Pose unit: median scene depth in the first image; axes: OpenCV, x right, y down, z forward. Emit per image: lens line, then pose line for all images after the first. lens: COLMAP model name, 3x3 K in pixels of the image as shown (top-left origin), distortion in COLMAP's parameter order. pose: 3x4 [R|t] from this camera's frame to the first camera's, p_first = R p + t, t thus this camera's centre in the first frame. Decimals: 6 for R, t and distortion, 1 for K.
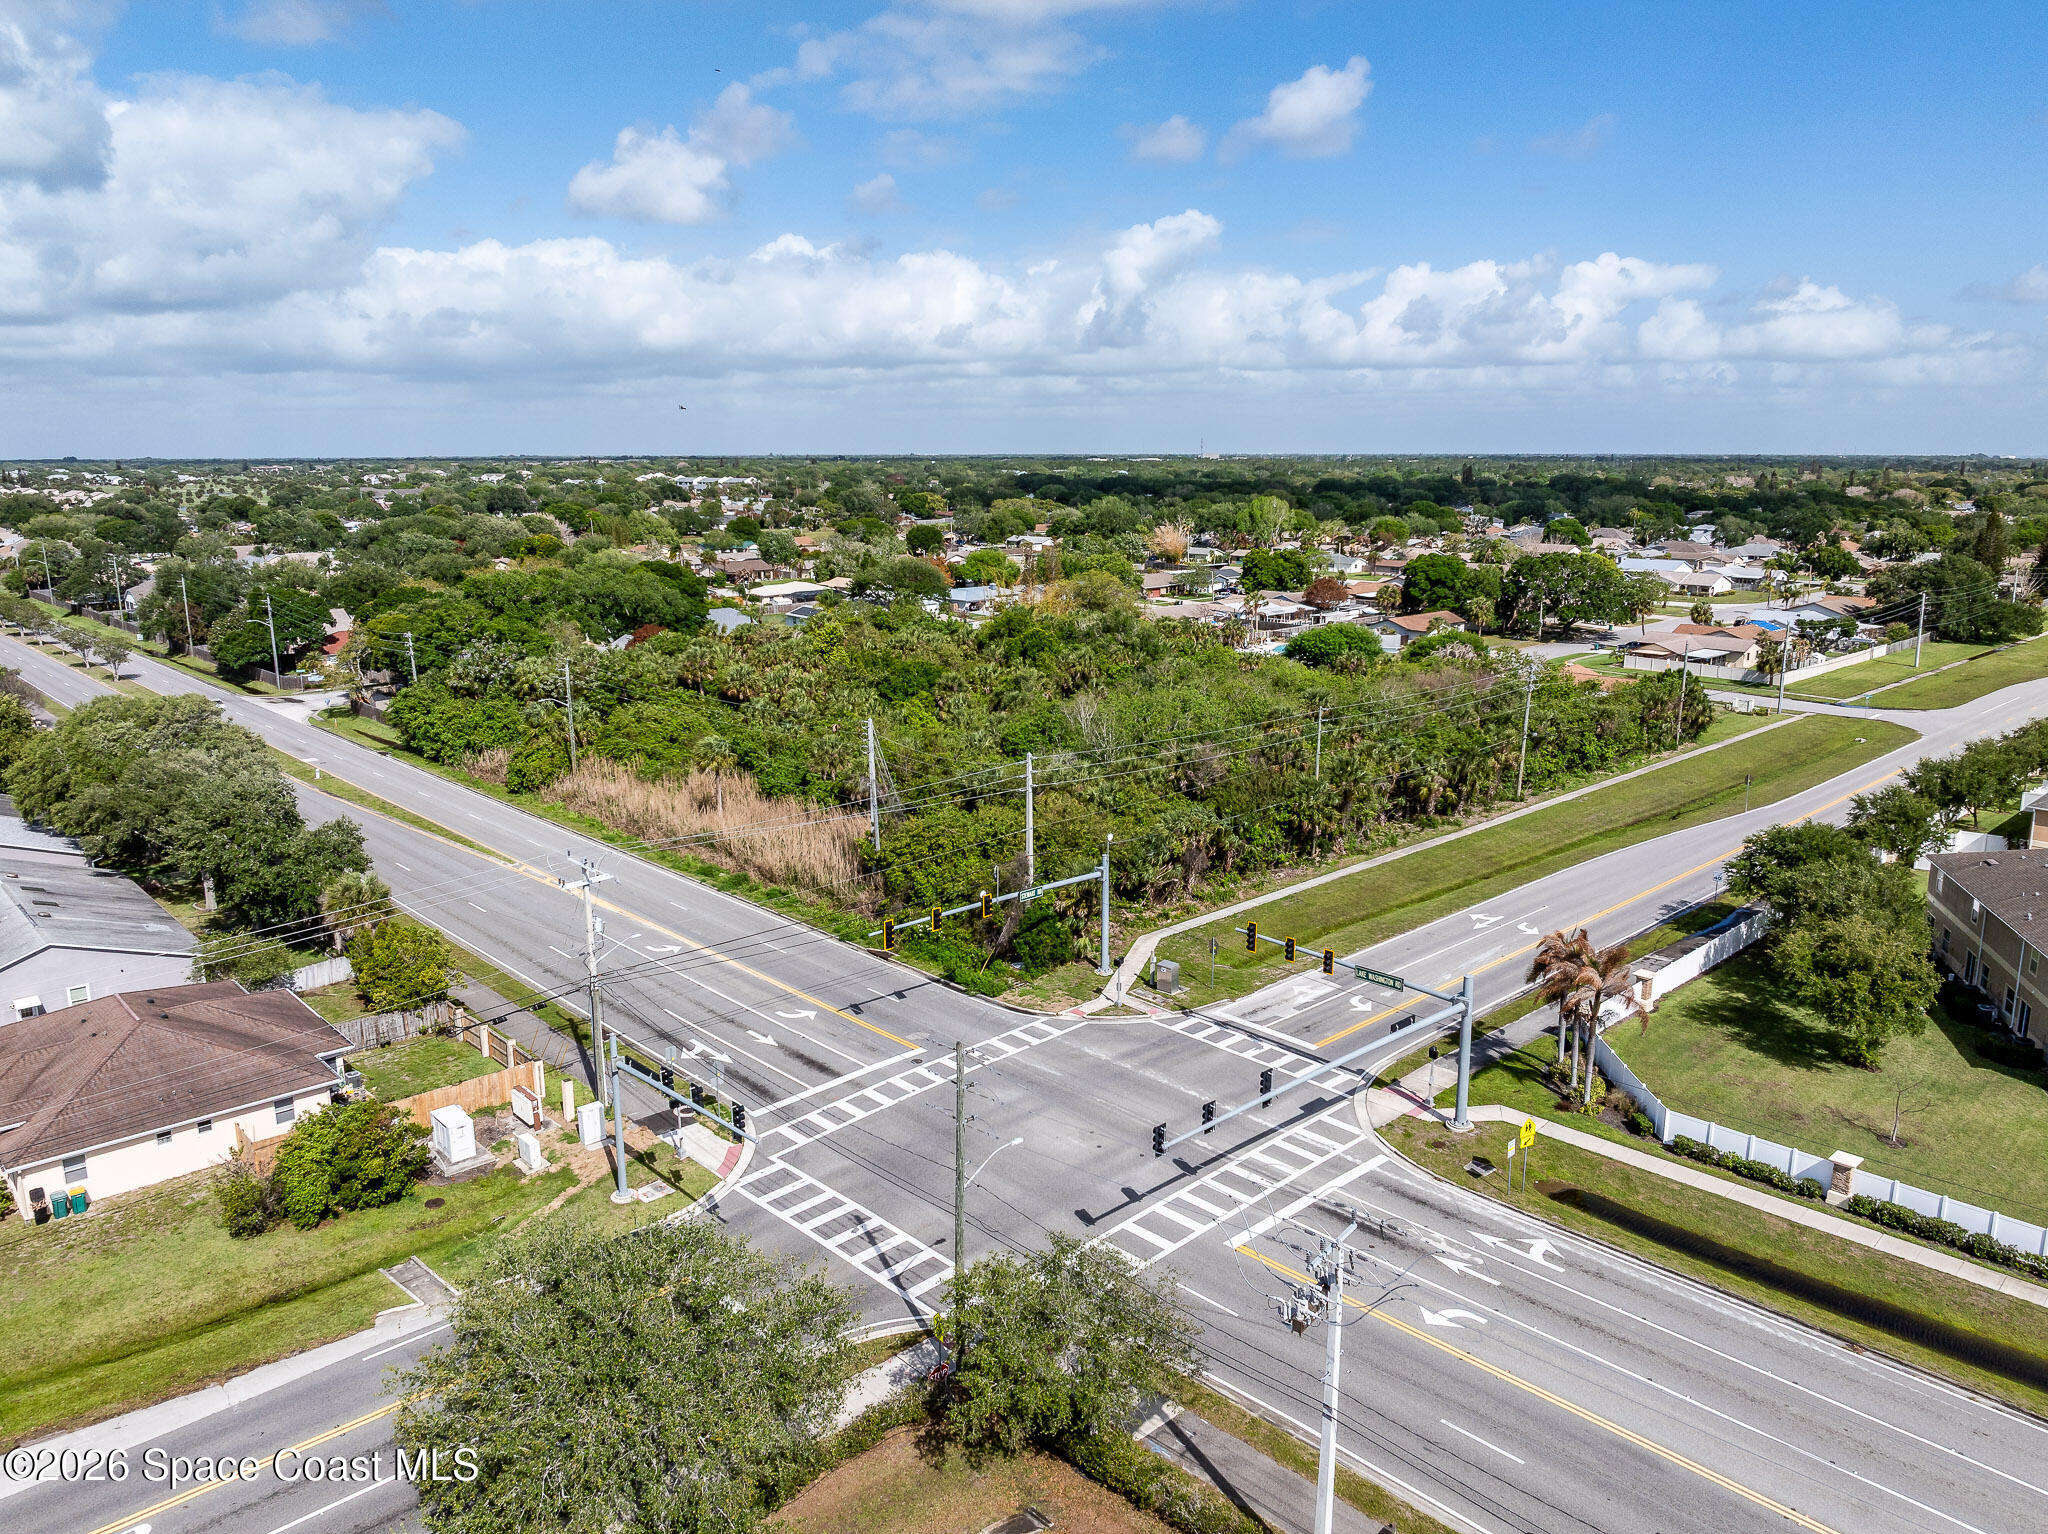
lens RADIAL K [[1442.8, 0, 1024.0], [0, 1442.8, 767.0], [0, 0, 1]] dist [-0.026577, 0.005016]
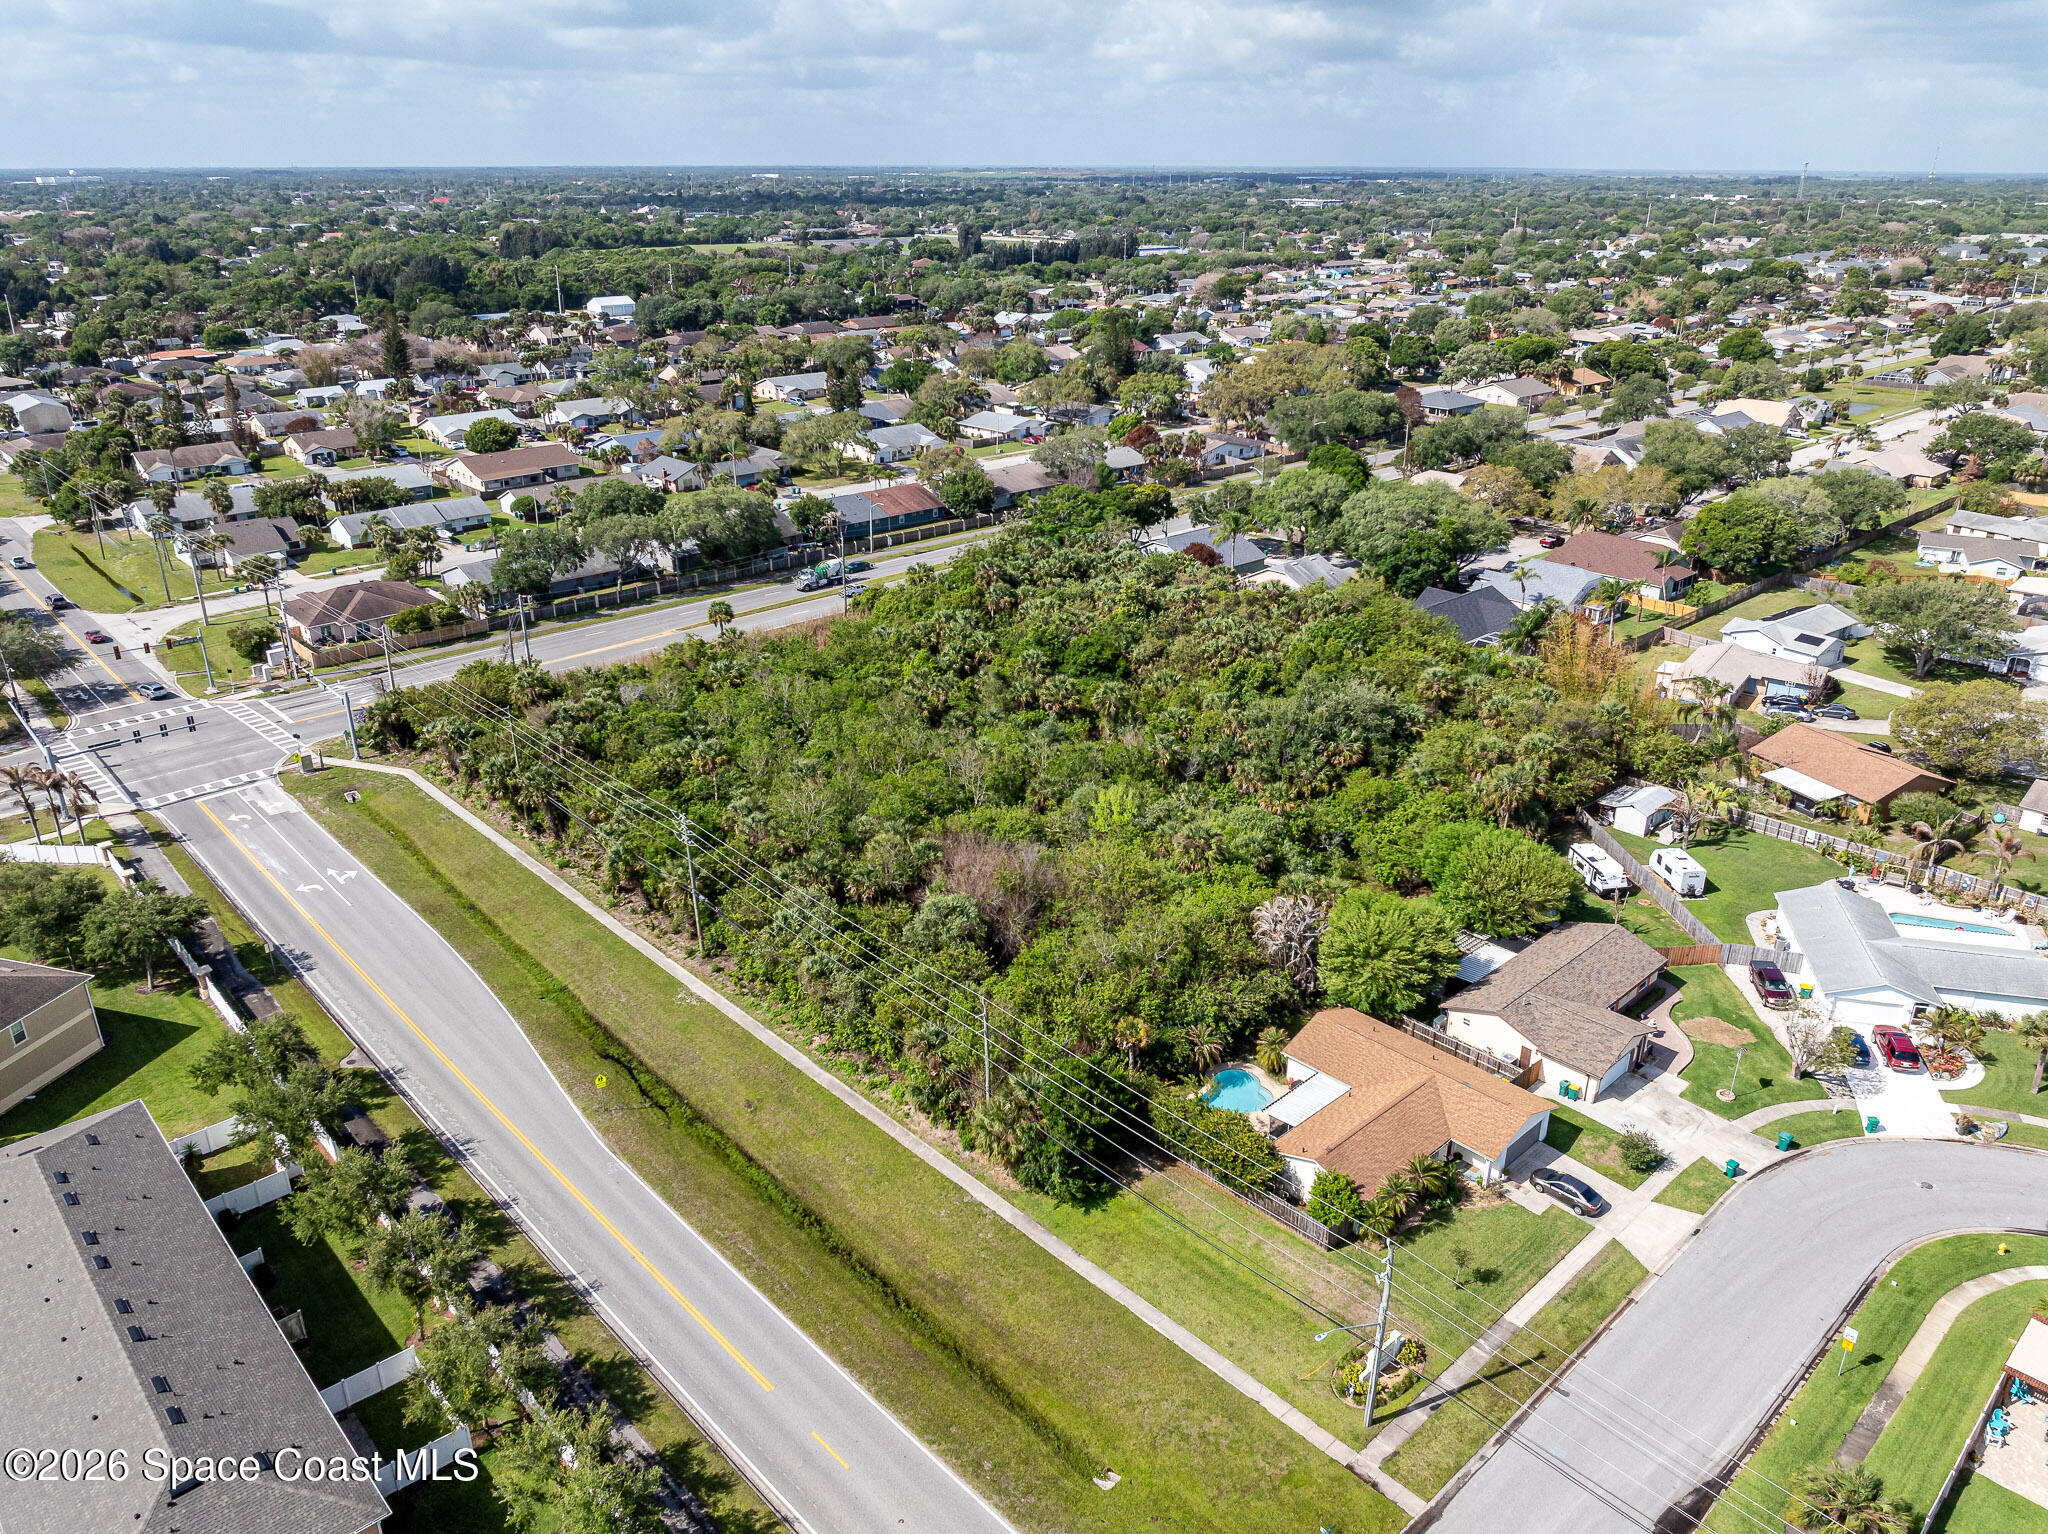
lens RADIAL K [[1442.8, 0, 1024.0], [0, 1442.8, 767.0], [0, 0, 1]] dist [-0.026577, 0.005016]
pose [[-0.002275, 0.384960, -0.922930, 1.620571], [-0.217042, 0.900742, 0.376240, -0.658170], [0.976160, 0.201171, 0.081503, 1.628148]]
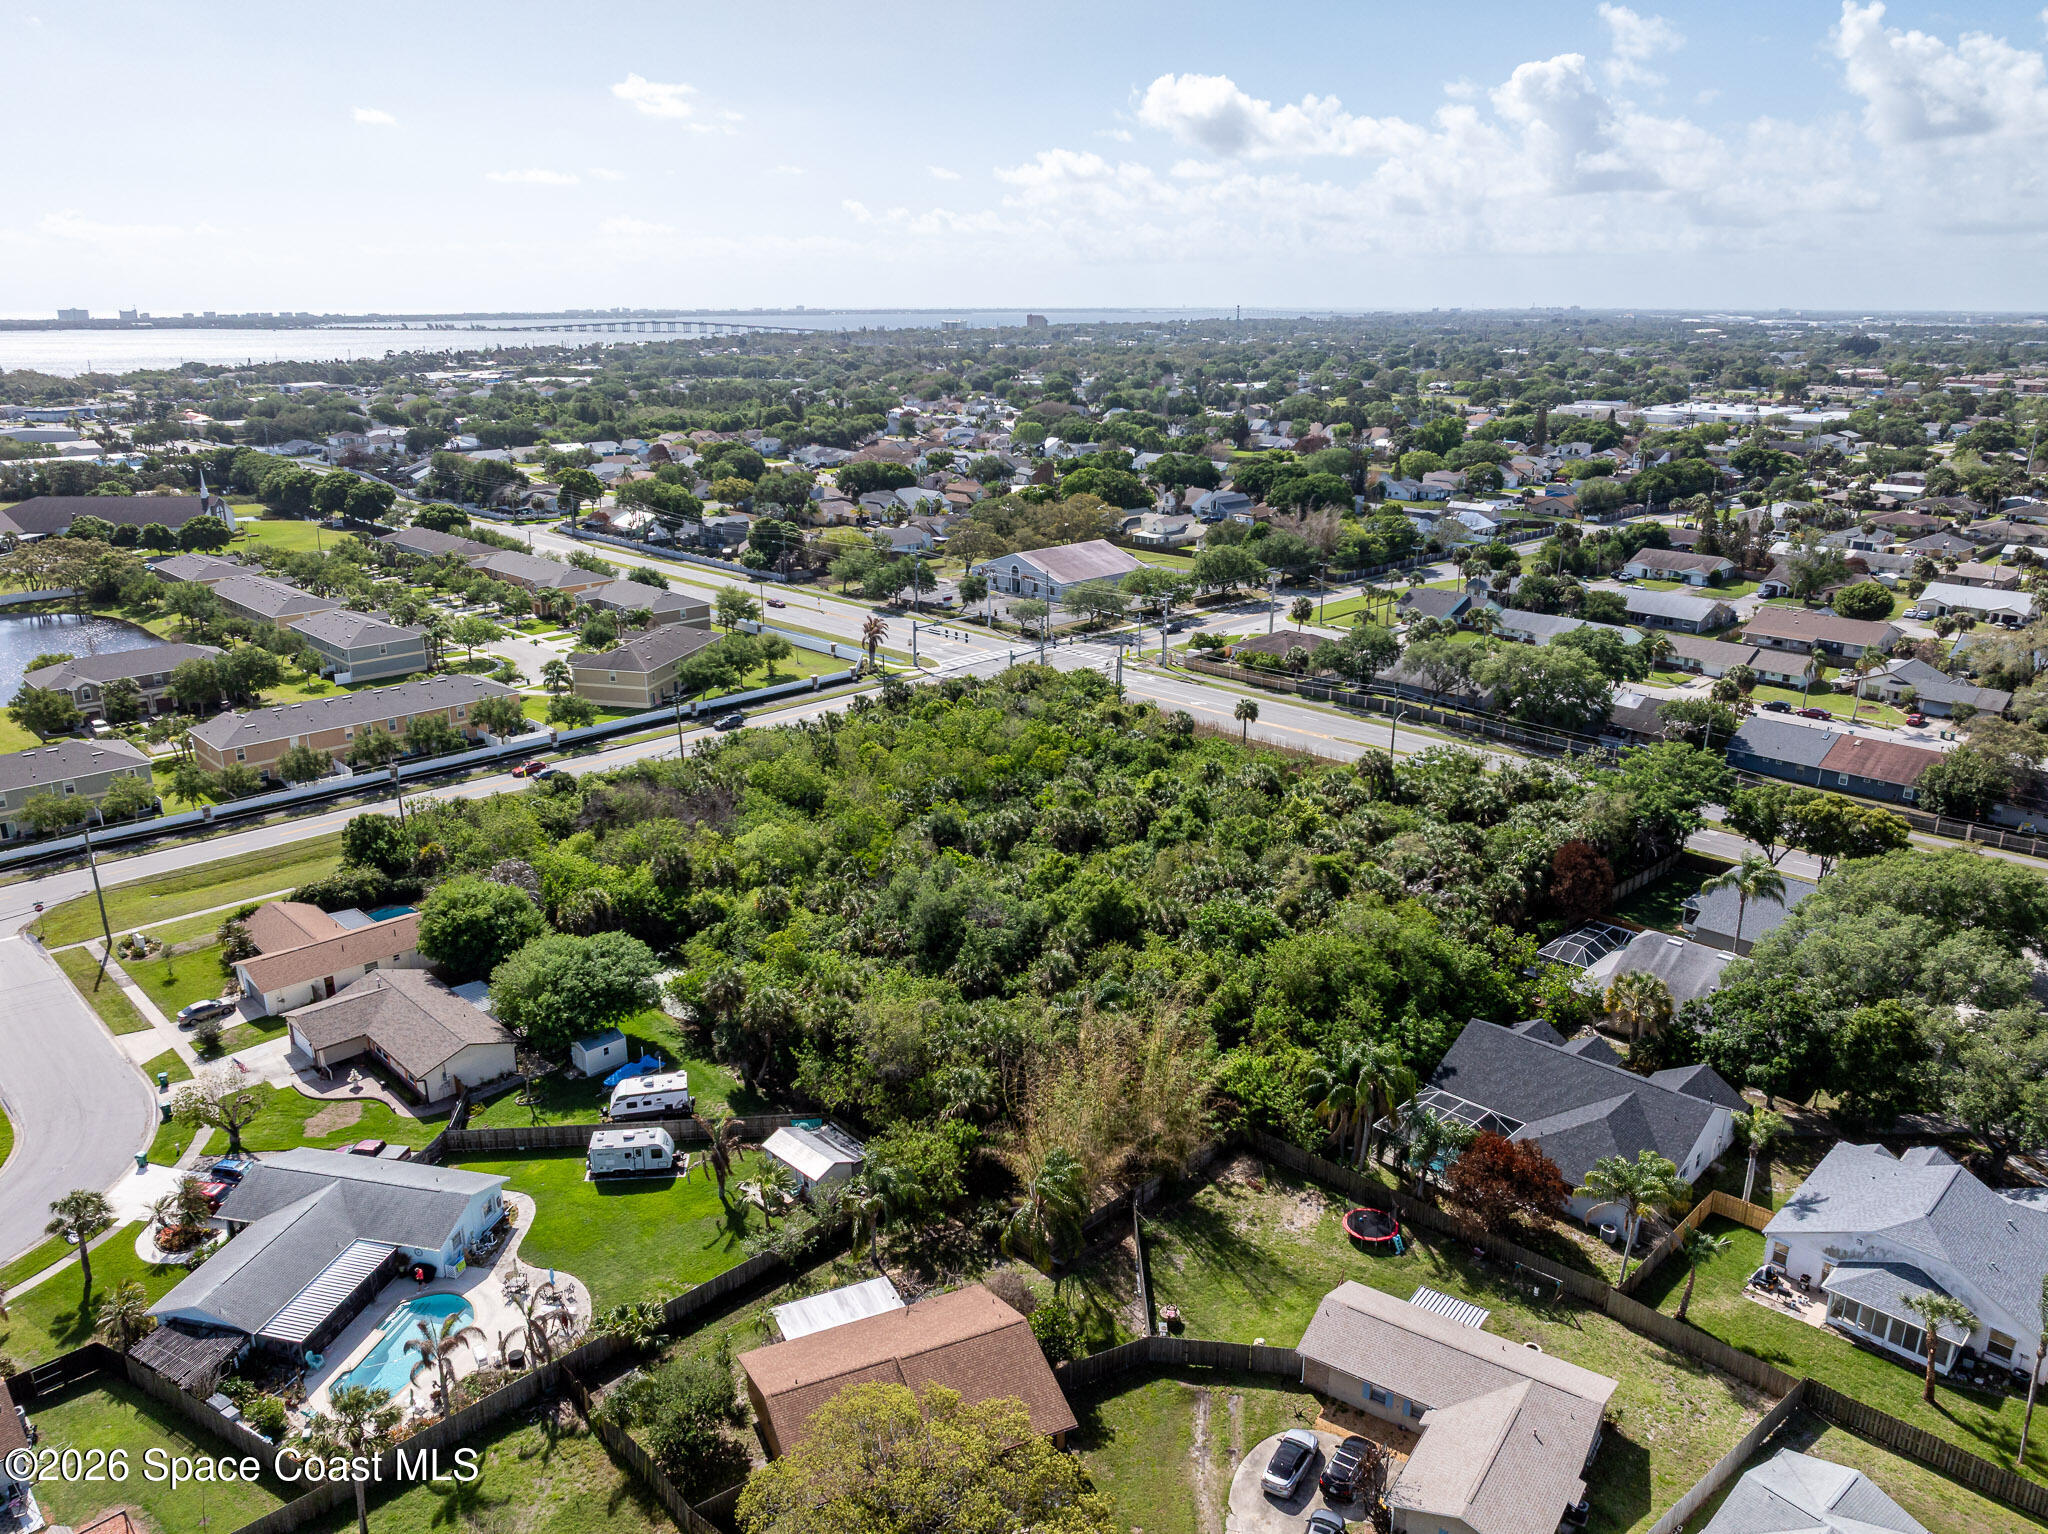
lens RADIAL K [[1428.1, 0, 1024.0], [0, 1428.1, 767.0], [0, 0, 1]] dist [-0.038566, 0.025621]
pose [[-0.999558, 0.009028, -0.028320, 0.104966], [-0.006518, 0.863007, 0.505150, -0.999422], [0.029001, 0.505111, -0.862567, 3.177927]]
